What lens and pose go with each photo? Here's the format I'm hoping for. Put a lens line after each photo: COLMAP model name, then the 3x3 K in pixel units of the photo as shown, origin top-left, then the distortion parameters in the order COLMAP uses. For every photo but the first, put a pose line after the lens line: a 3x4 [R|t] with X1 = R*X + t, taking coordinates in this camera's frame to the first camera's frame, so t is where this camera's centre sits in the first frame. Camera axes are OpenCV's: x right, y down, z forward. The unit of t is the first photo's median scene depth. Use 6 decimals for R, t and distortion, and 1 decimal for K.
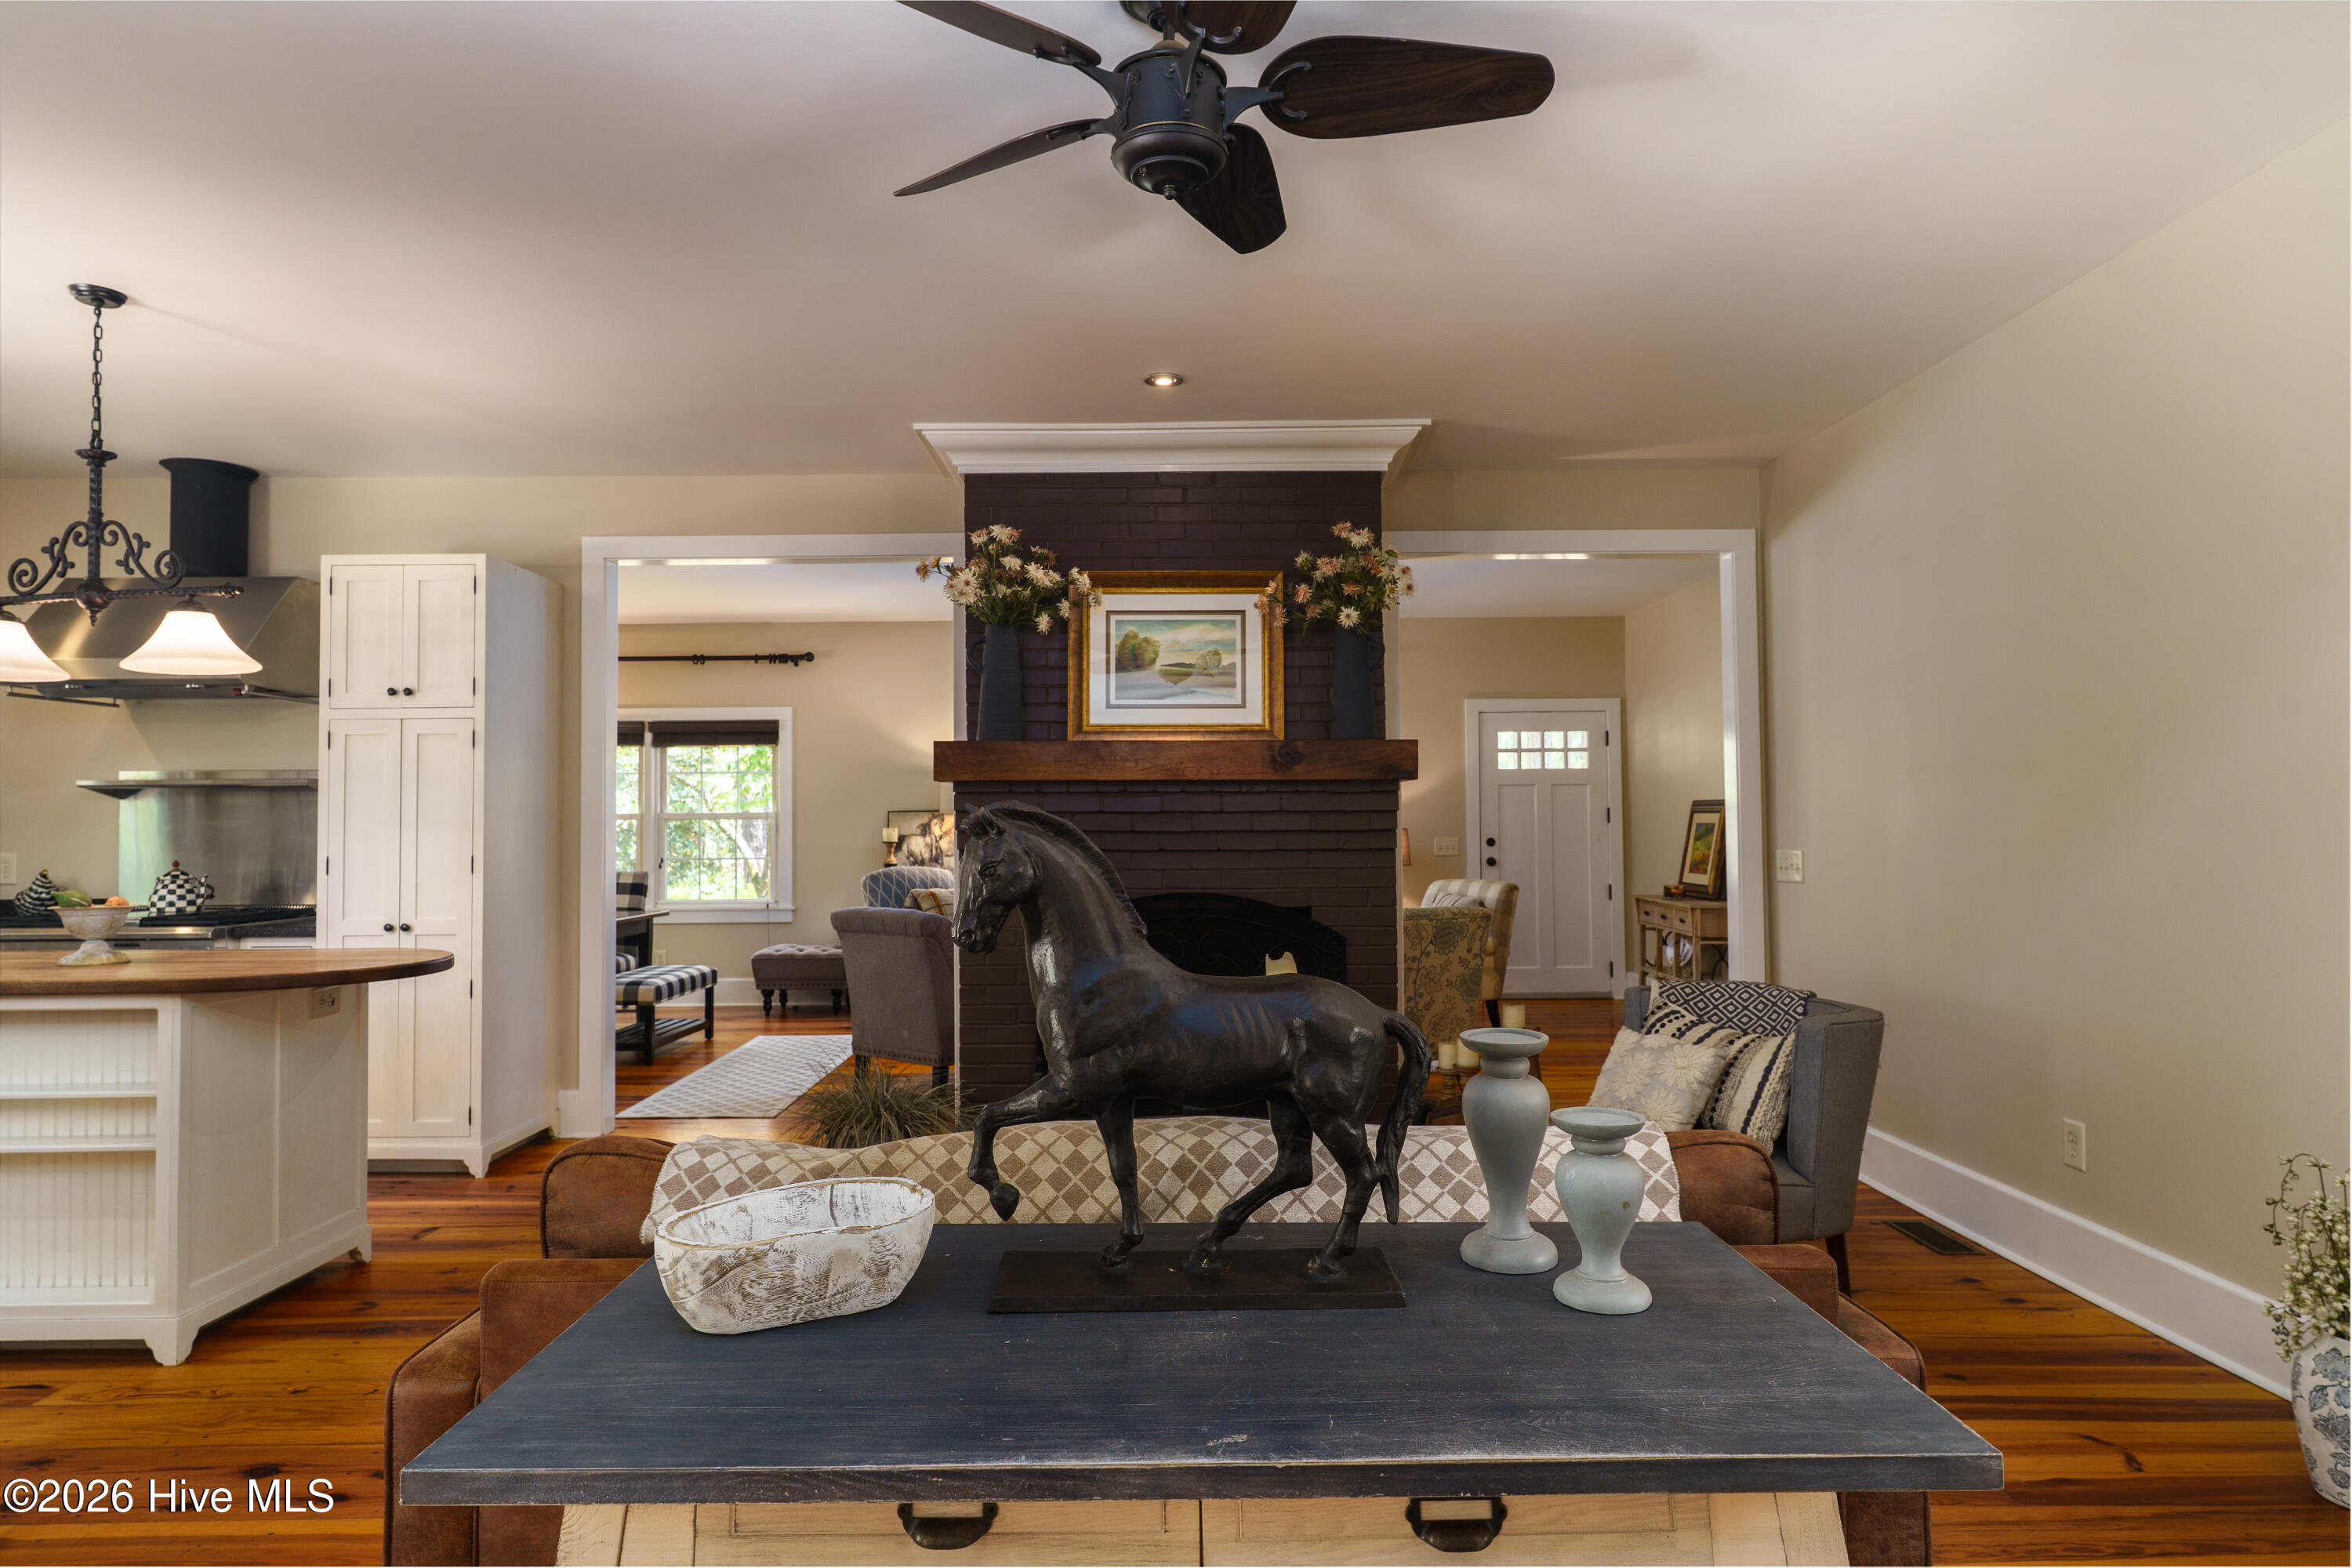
lens RADIAL K [[1362.4, 0, 1176.0], [0, 1362.4, 784.0], [0, 0, 1]] dist [-0.000004, 0.000721]
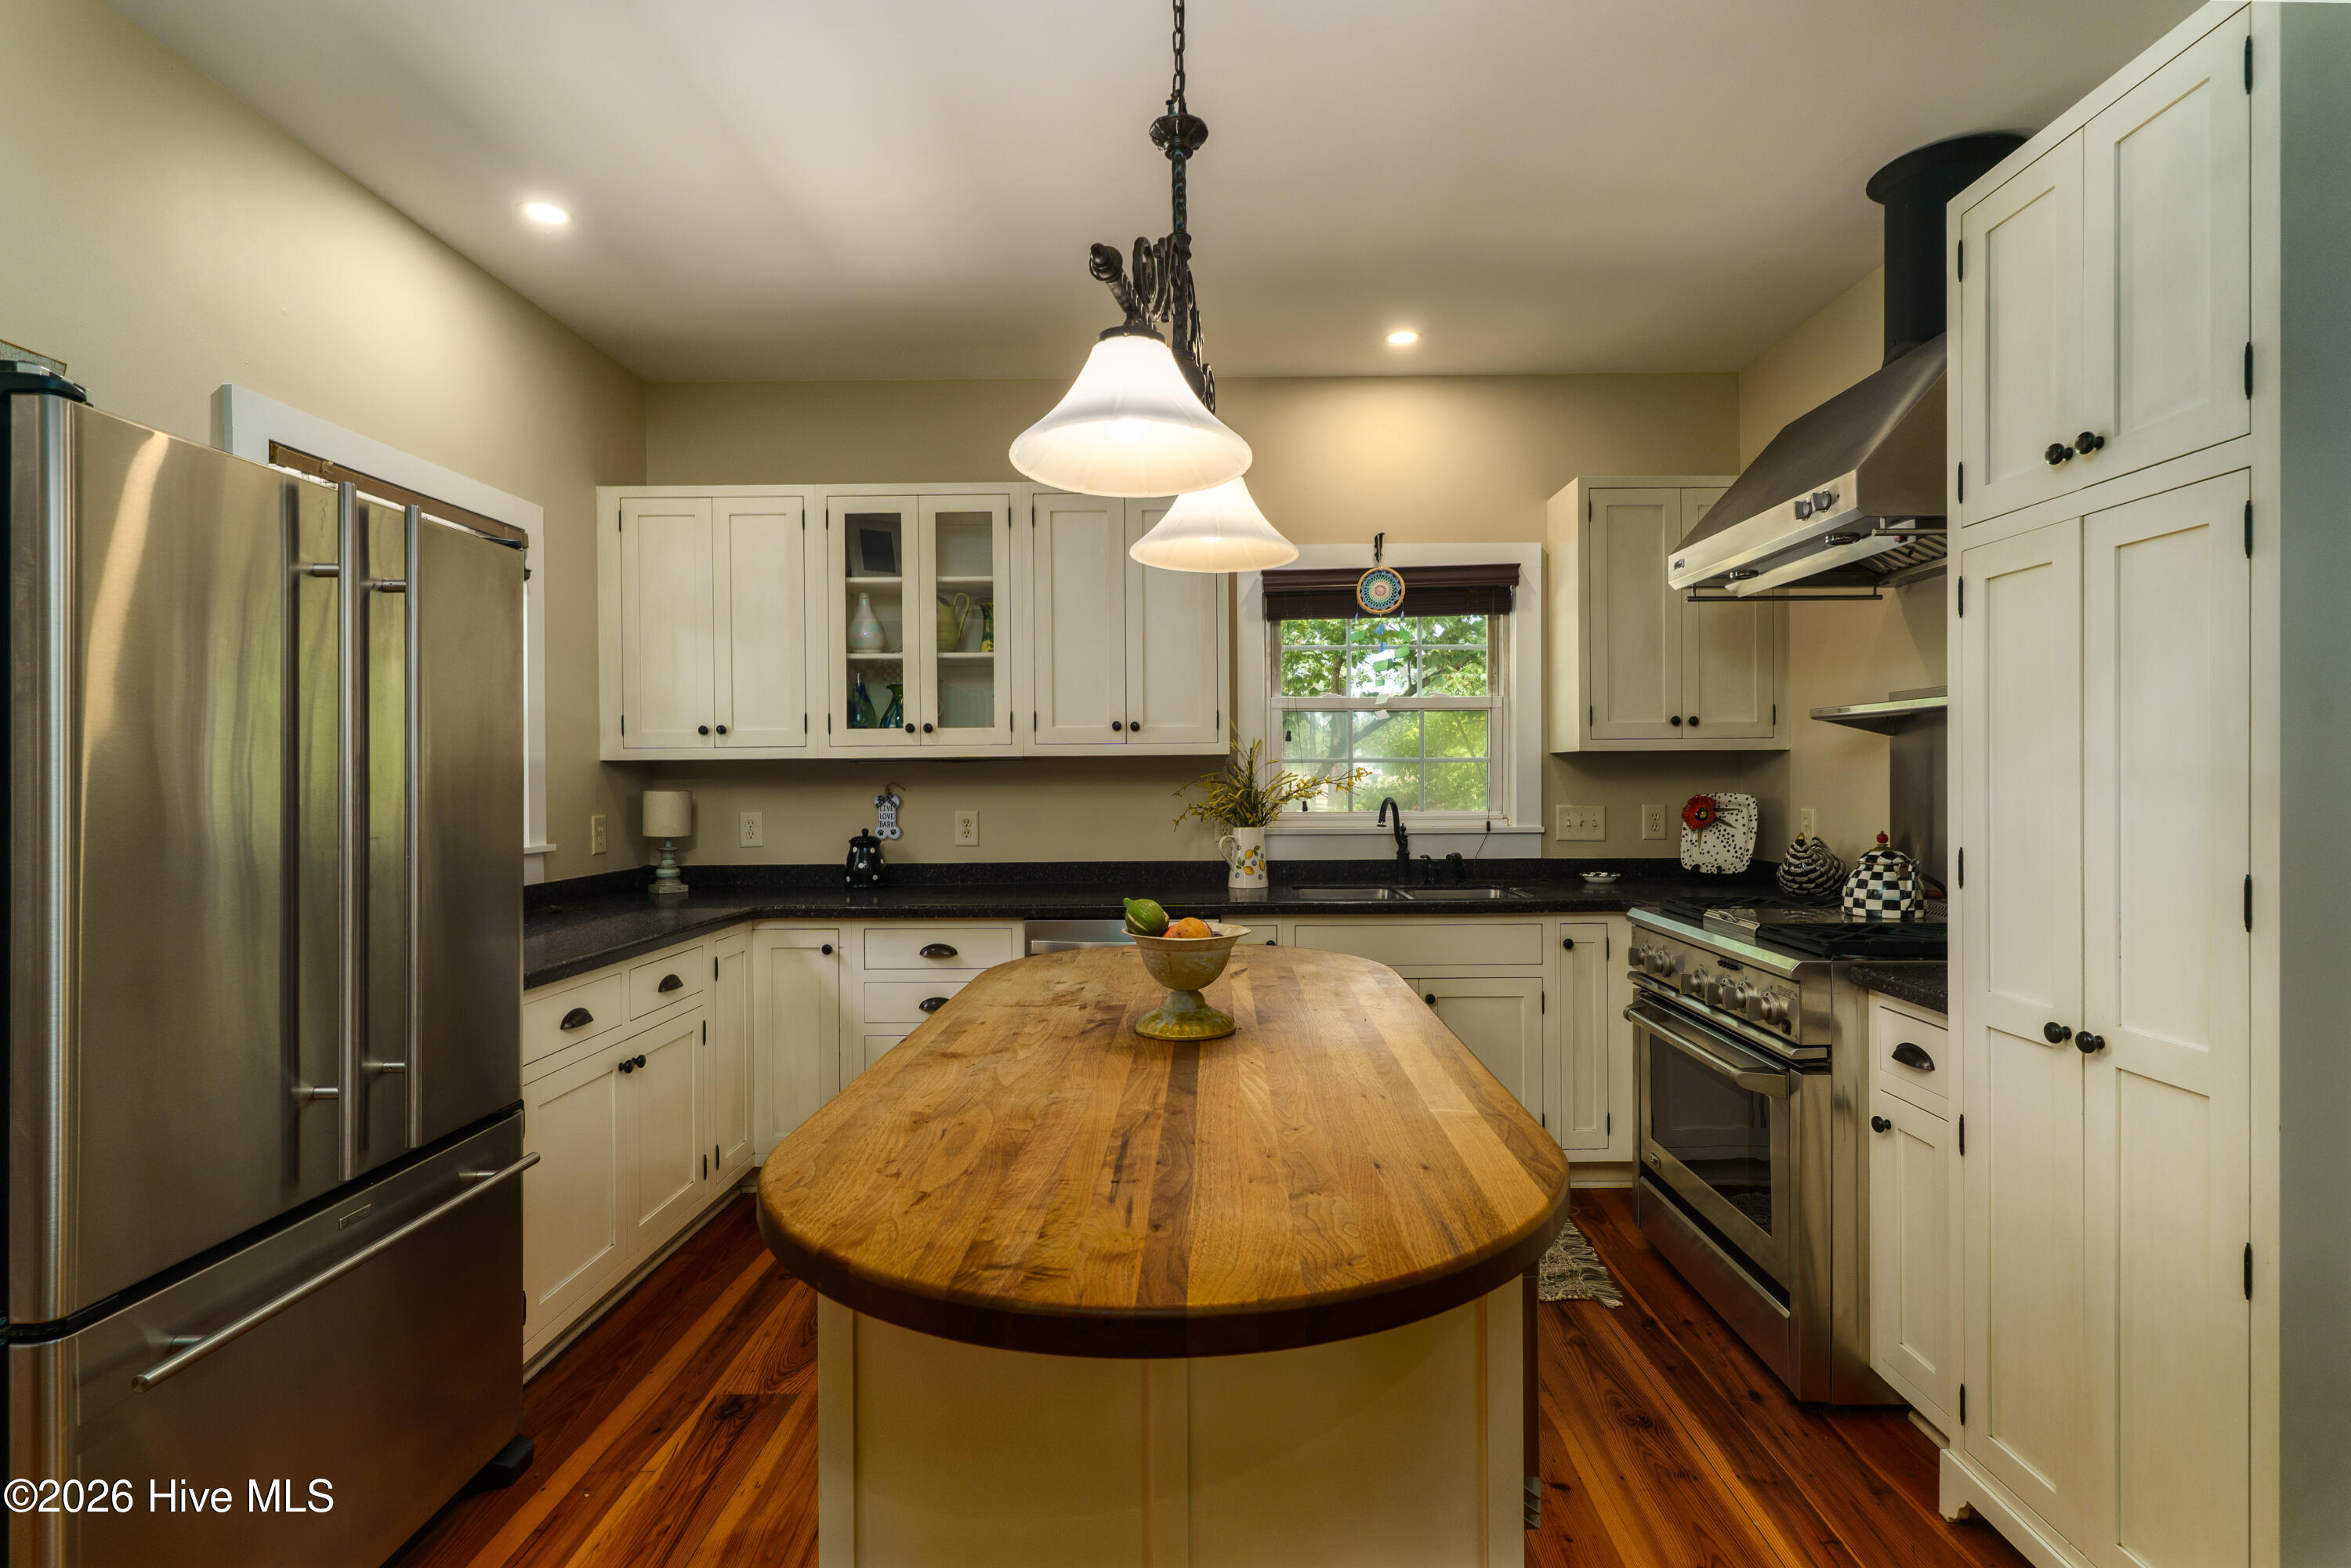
lens RADIAL K [[1135.4, 0, 1211.3], [0, 1135.4, 779.9], [0, 0, 1]] dist [-0.000377, 0.000015]
pose [[-0.000609, 0.012763, -0.999918, -0.234146], [0.036511, 0.999252, 0.012732, 0.015655], [0.999333, -0.036501, -0.001075, 0.739292]]
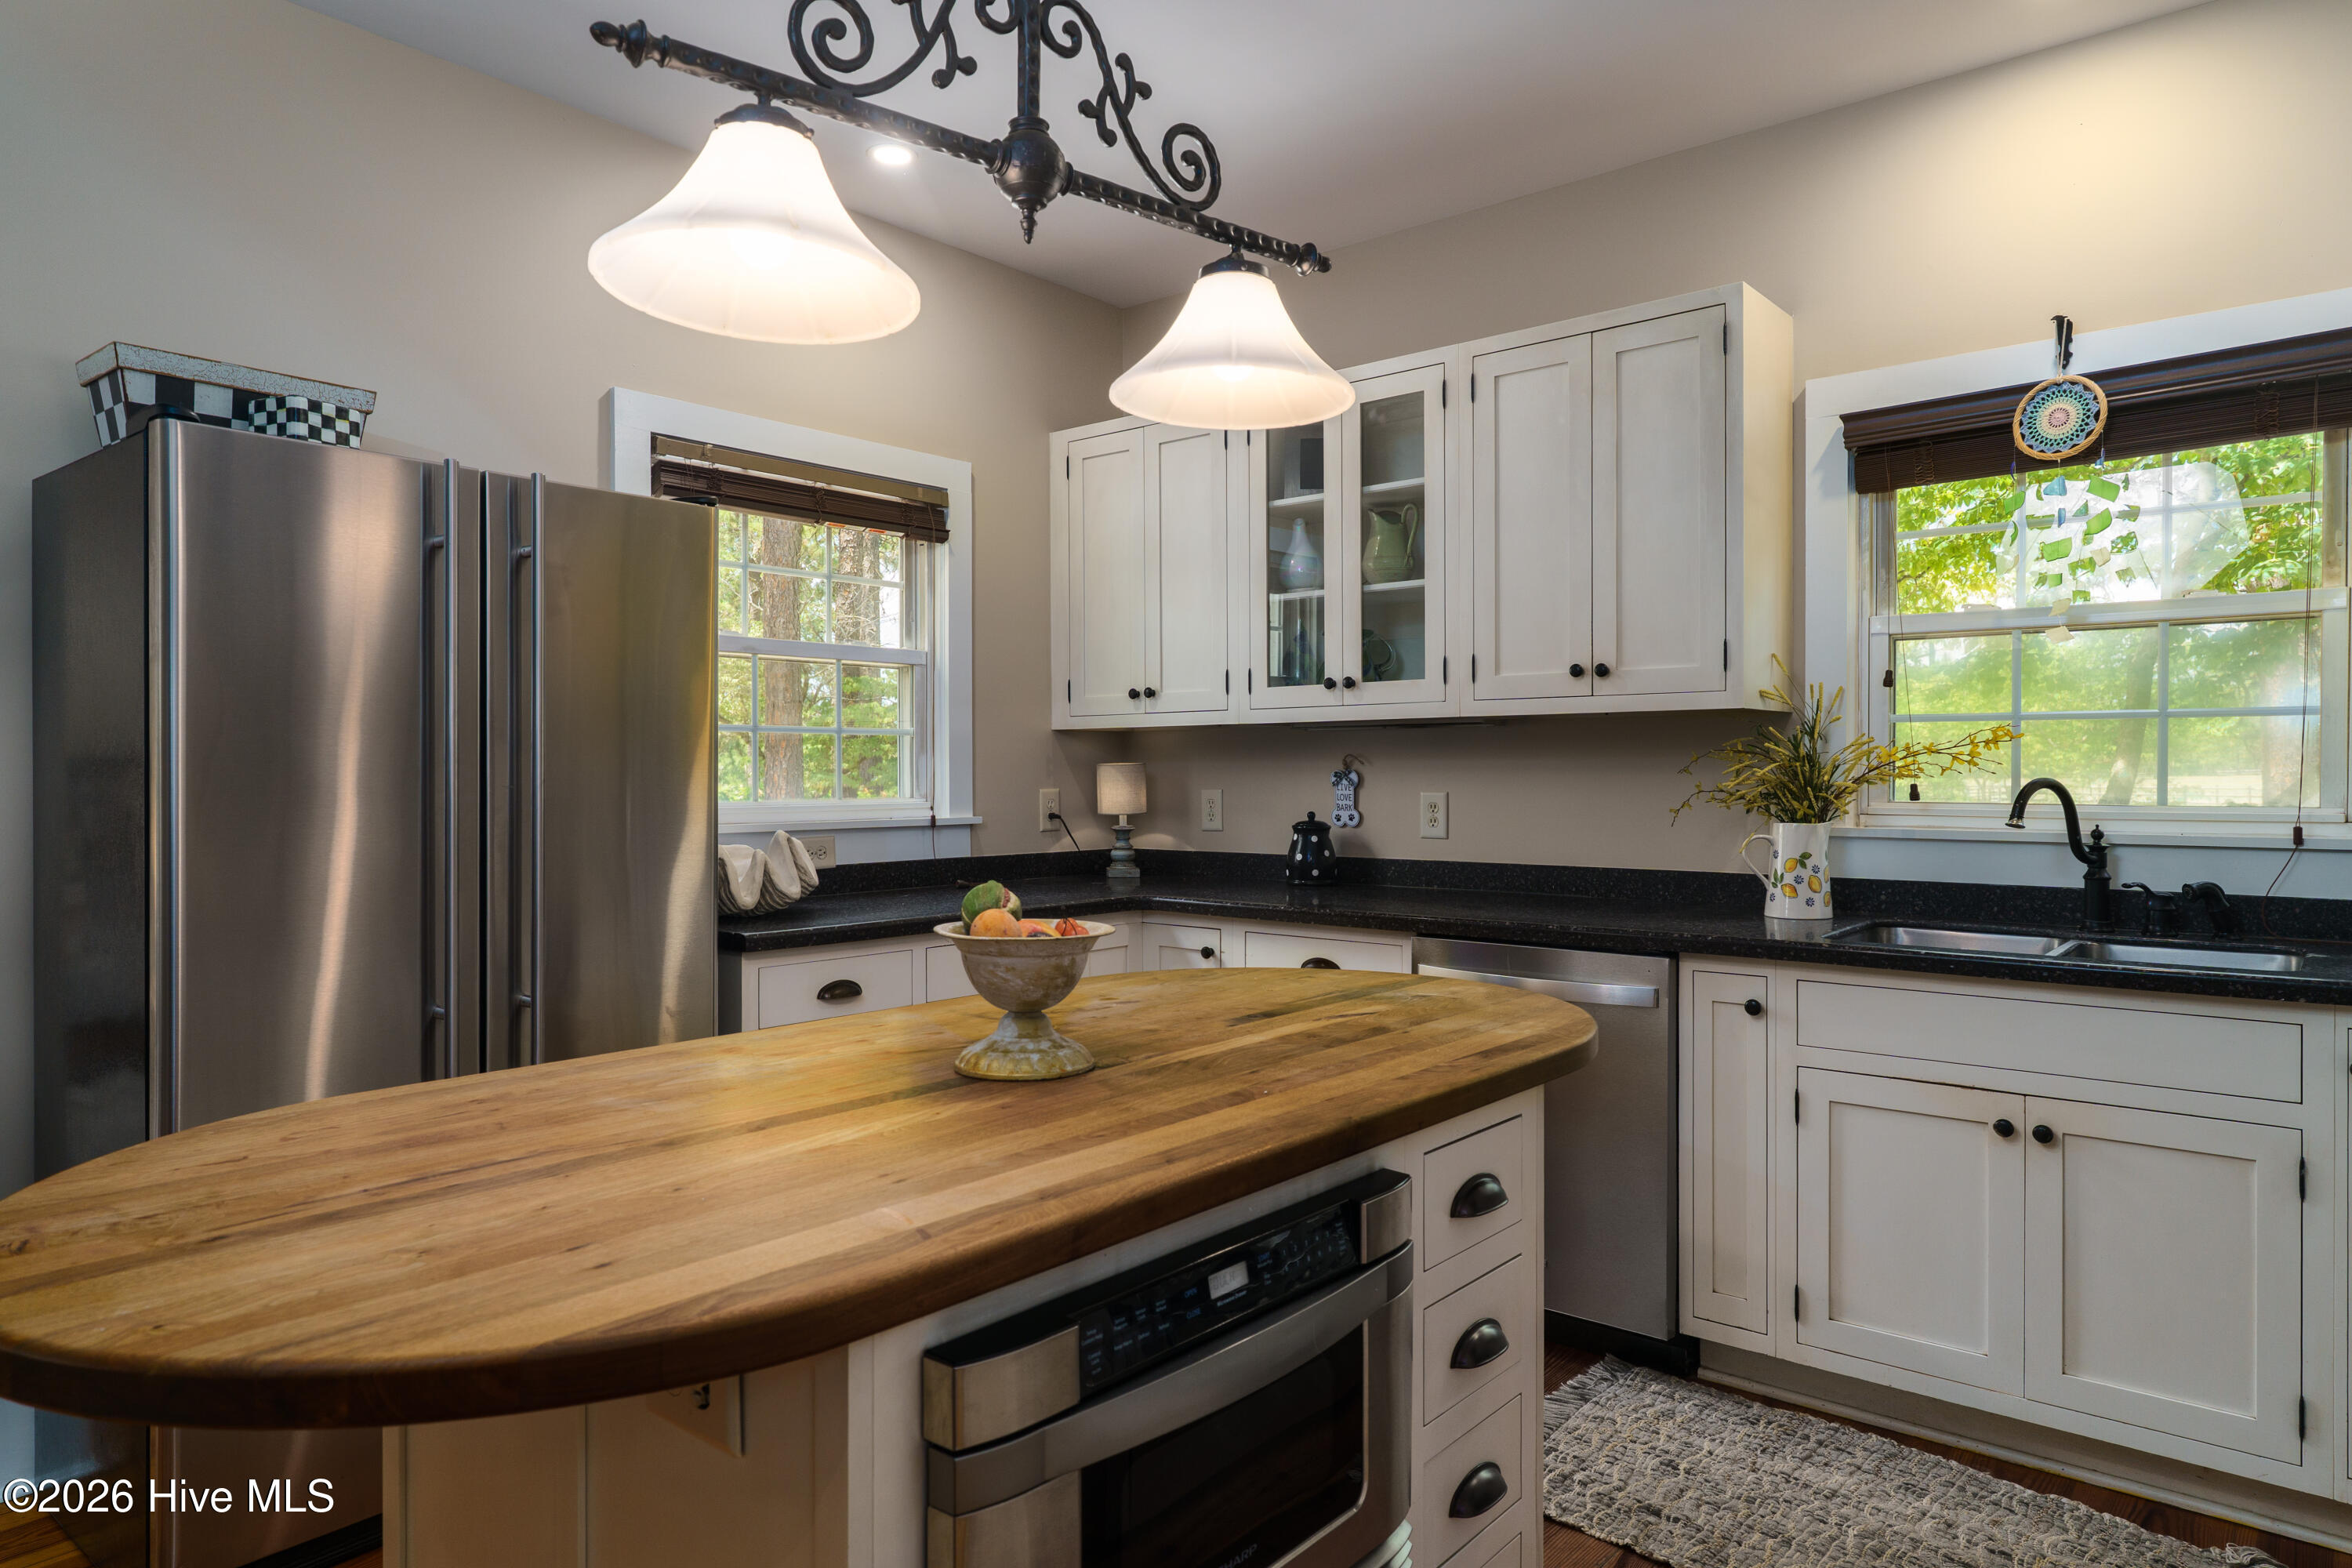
lens RADIAL K [[1431.2, 0, 1176.0], [0, 1431.2, 784.0], [0, 0, 1]] dist [-0.001635, -0.000444]
pose [[-0.643184, 0.016457, -0.765535, -0.361321], [0.029552, 0.999558, -0.003341, 0.035911], [0.765141, -0.024772, -0.643386, 0.956011]]
